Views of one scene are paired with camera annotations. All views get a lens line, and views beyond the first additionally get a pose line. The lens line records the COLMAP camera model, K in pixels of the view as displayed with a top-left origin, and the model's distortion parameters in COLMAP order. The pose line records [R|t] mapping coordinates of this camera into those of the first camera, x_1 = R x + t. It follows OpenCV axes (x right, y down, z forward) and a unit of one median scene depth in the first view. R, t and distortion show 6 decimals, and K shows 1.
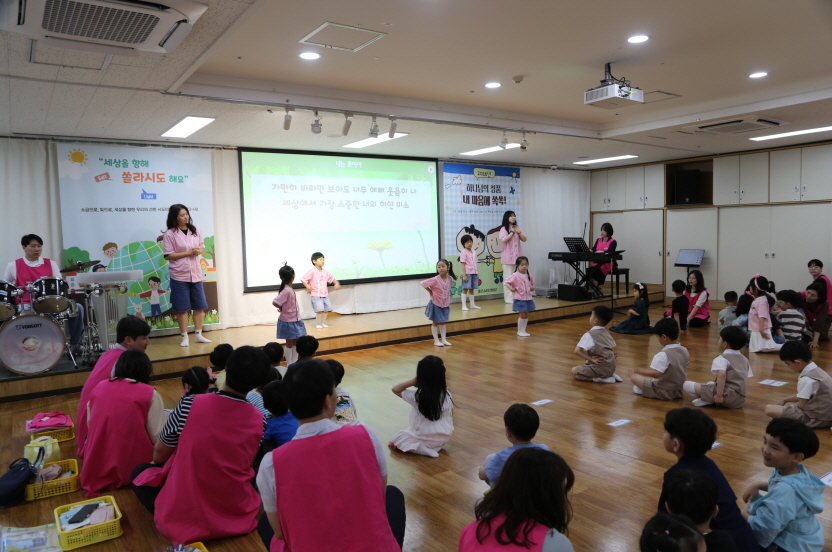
lens RADIAL K [[590.9, 0, 419.9], [0, 590.9, 283.3], [0, 0, 1]] dist [-0.108689, 0.070139]
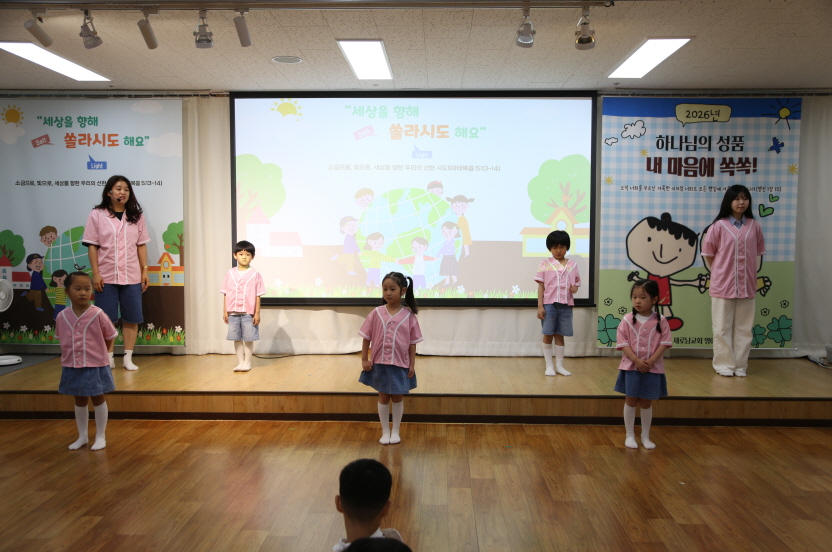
lens RADIAL K [[755.8, 0, 418.8], [0, 755.8, 284.8], [0, 0, 1]] dist [-0.015443, 0.013013]
pose [[0.803316, 0.067738, -0.591688, 0.321610], [-0.072858, 0.997226, 0.015248, -0.030596], [0.591079, 0.030861, 0.806023, 0.337310]]
